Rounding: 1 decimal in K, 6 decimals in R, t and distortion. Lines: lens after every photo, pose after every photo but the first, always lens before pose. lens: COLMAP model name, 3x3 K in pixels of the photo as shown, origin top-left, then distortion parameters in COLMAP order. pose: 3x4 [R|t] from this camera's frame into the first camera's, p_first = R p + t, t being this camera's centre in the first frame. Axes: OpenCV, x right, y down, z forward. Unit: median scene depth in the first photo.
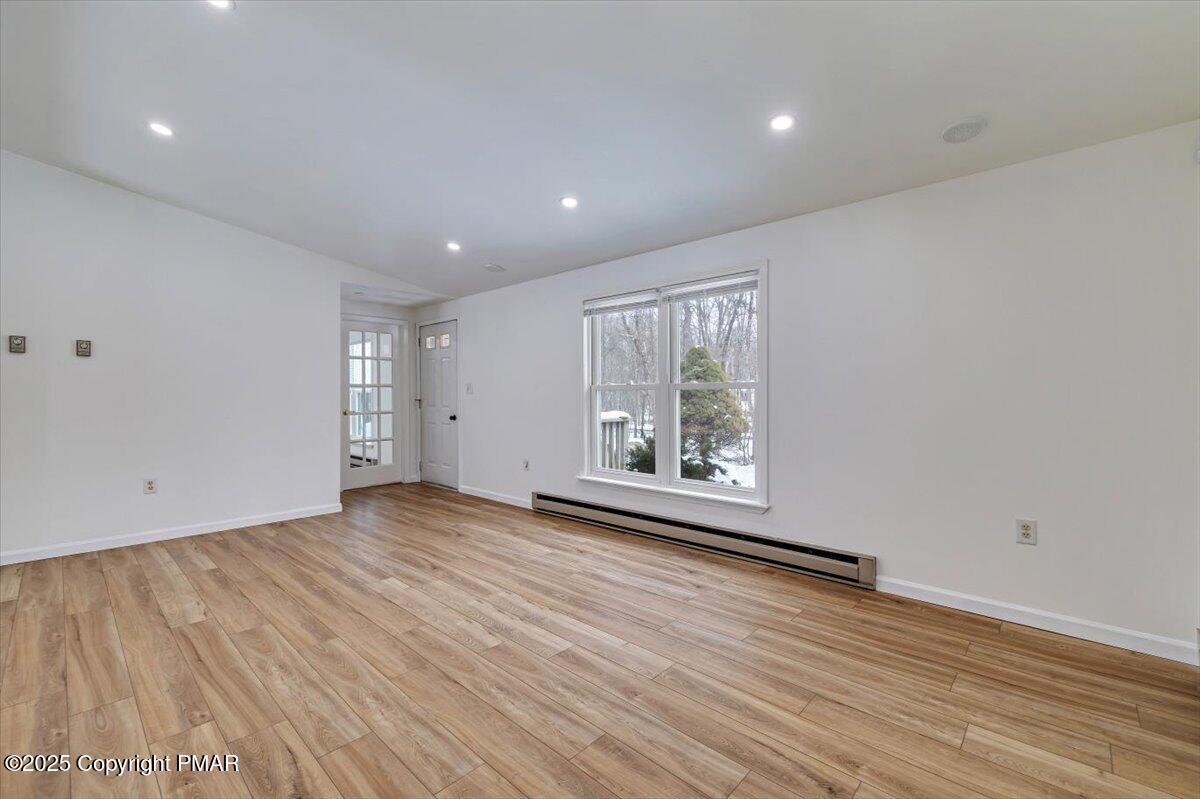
lens RADIAL K [[506.4, 0, 605.9], [0, 506.4, 393.3], [0, 0, 1]] dist [-0.002729, 0.000374]
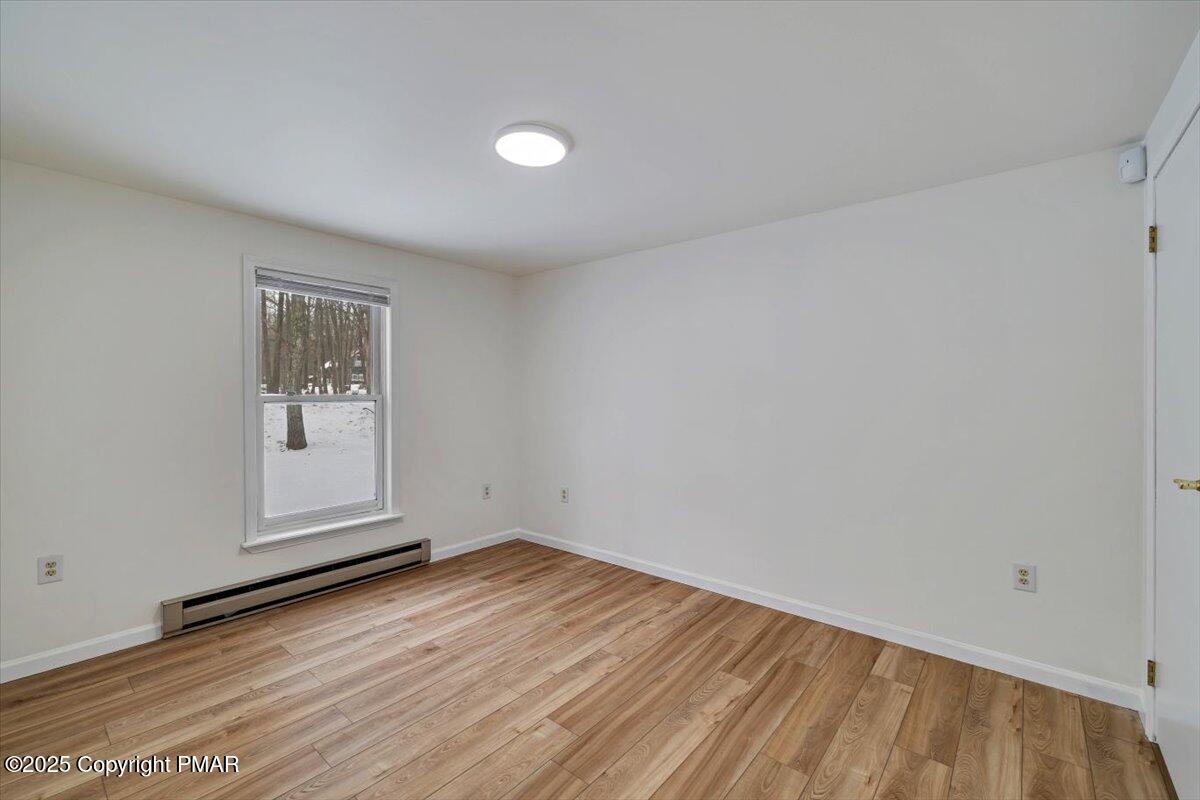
lens RADIAL K [[506.4, 0, 599.4], [0, 506.4, 399.6], [0, 0, 1]] dist [-0.002729, 0.000374]
pose [[-0.057501, 0.009551, 0.998300, -0.887806], [0.007526, 0.999930, -0.009133, 0.001018], [-0.998317, 0.006988, -0.057569, 0.786385]]
